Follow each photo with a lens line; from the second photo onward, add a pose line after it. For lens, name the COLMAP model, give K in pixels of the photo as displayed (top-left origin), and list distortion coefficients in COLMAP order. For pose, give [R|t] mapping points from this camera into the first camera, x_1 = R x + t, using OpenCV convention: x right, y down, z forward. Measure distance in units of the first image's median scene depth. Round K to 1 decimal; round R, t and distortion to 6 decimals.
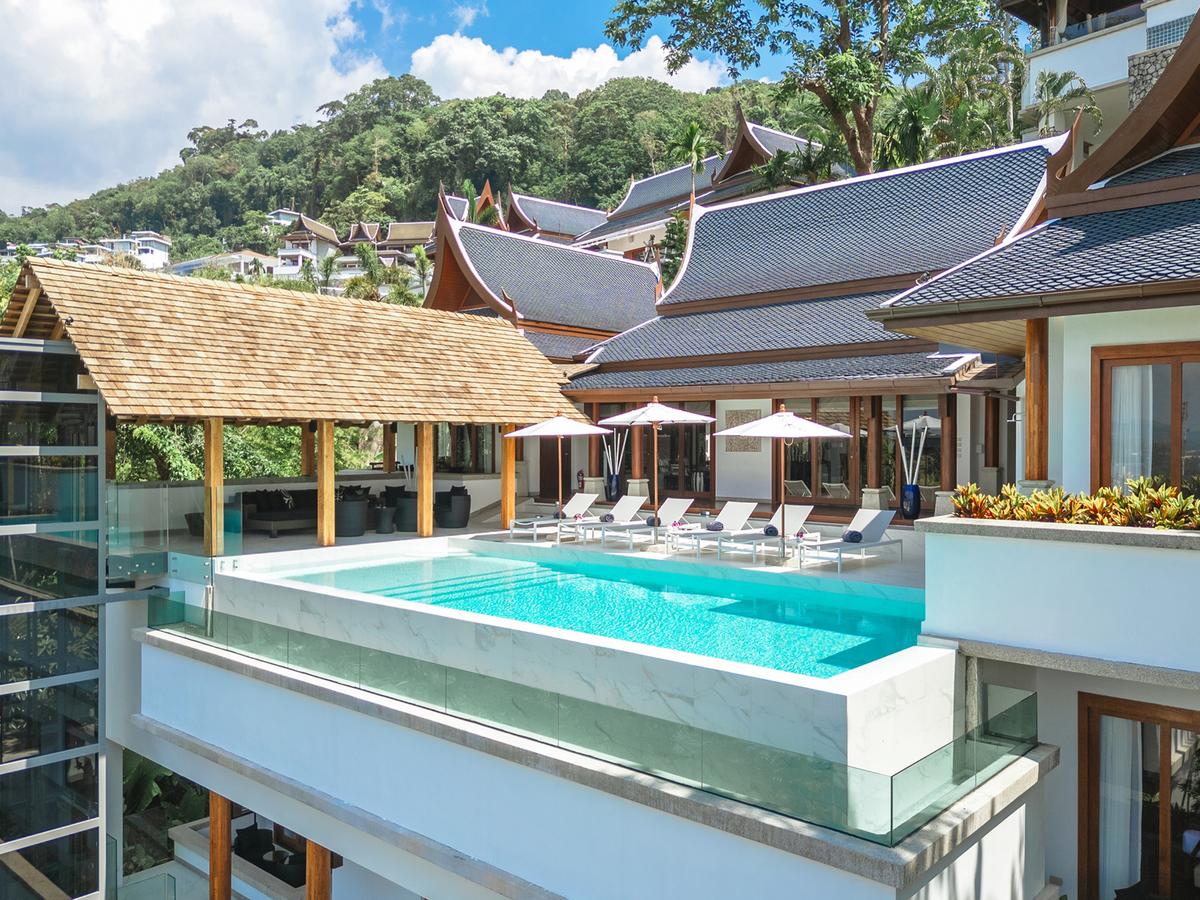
lens RADIAL K [[998.4, 0, 625.7], [0, 998.4, 449.9], [0, 0, 1]] dist [0.036617, -0.011148]
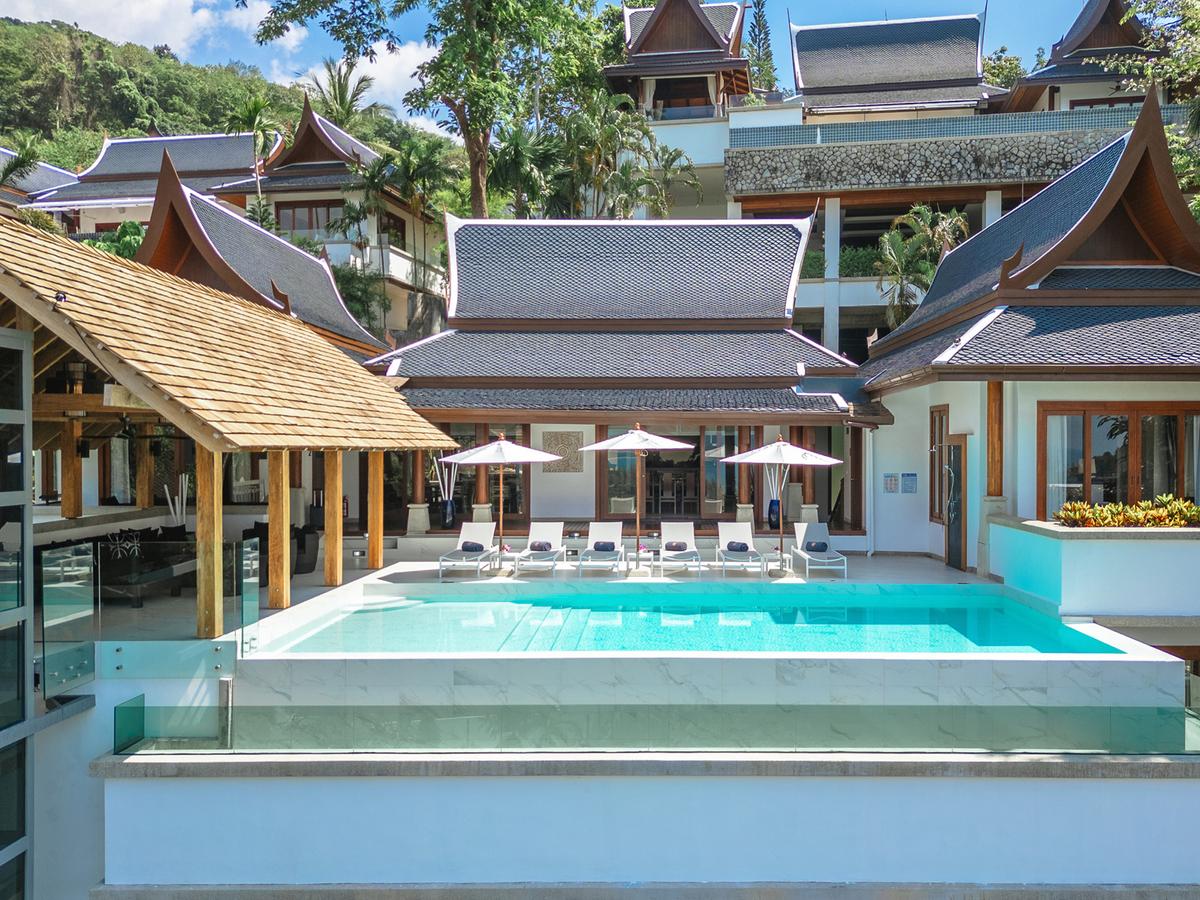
lens RADIAL K [[998.4, 0, 625.7], [0, 998.4, 449.9], [0, 0, 1]] dist [0.036617, -0.011148]
pose [[0.732308, -0.006737, 0.680941, -0.675768], [0.006208, 0.999976, 0.003216, -0.030024], [-0.680946, 0.001872, 0.732331, 0.261219]]
